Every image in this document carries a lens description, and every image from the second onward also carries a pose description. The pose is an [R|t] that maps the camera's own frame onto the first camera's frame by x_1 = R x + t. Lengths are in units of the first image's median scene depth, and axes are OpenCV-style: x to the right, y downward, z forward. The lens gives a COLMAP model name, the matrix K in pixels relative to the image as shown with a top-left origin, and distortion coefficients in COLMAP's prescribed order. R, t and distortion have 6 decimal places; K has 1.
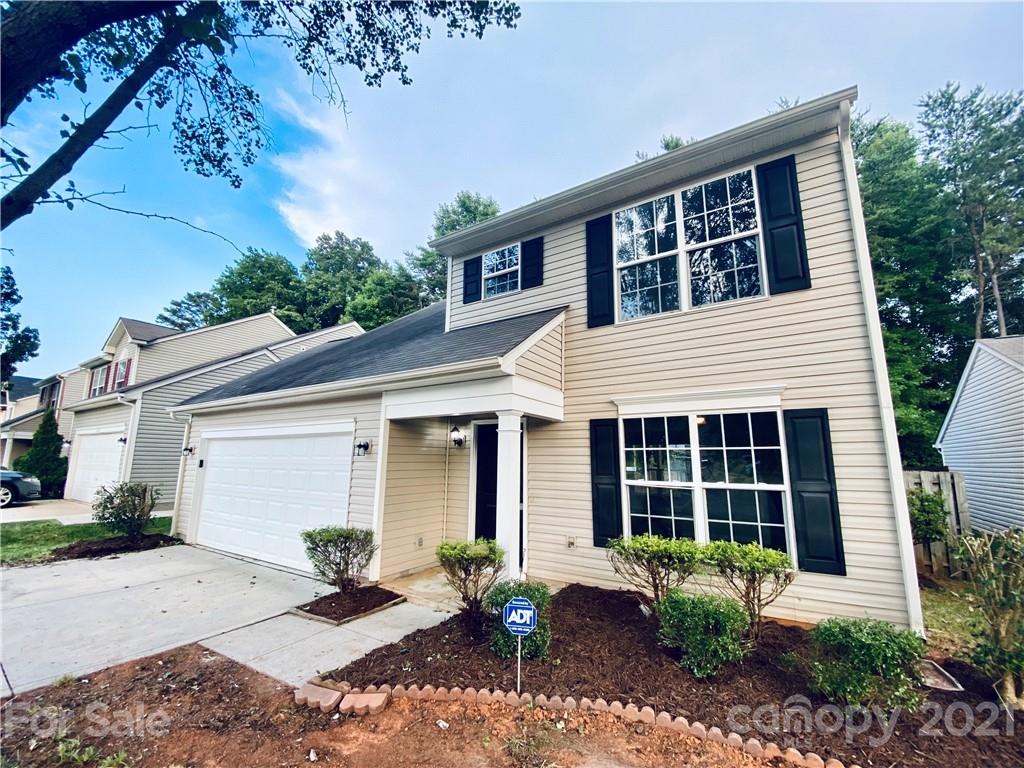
lens RADIAL K [[417.8, 0, 511.5], [0, 417.8, 391.8], [0, 0, 1]] dist [0.002758, 0.000030]
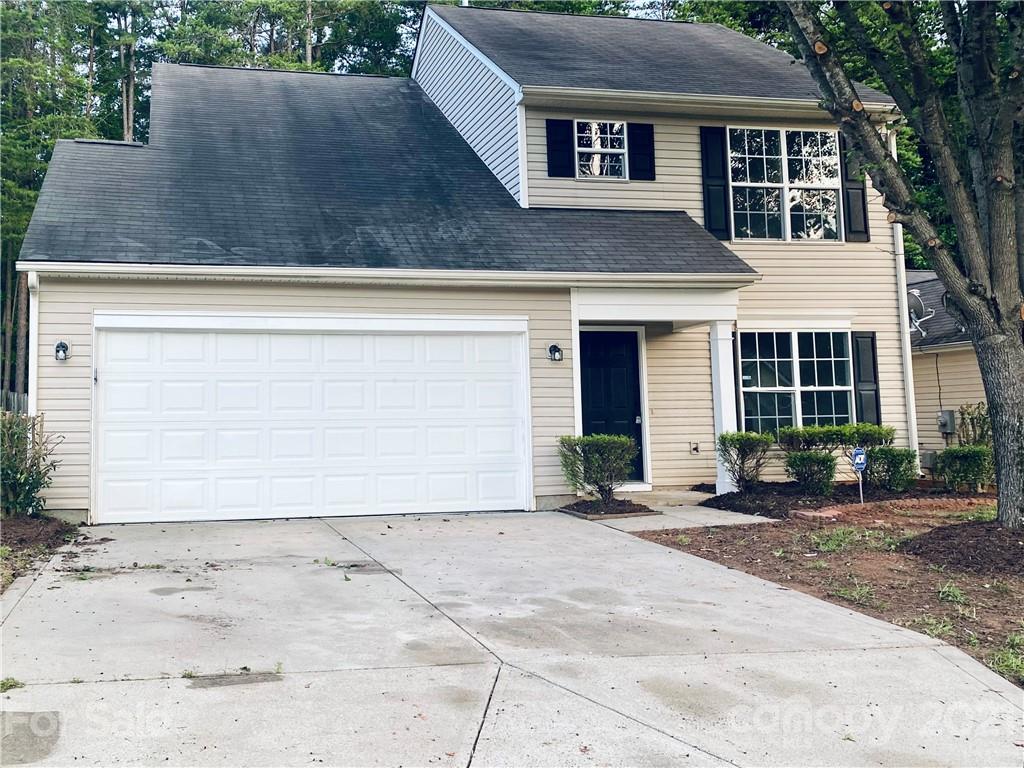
lens RADIAL K [[780.6, 0, 512.1], [0, 780.6, 380.2], [0, 0, 1]] dist [-0.008772, 0.000321]
pose [[0.735311, 0.007496, 0.677688, -1.595095], [-0.088361, 0.992464, 0.084897, 0.070620], [-0.671945, -0.122307, 0.730432, -0.101054]]
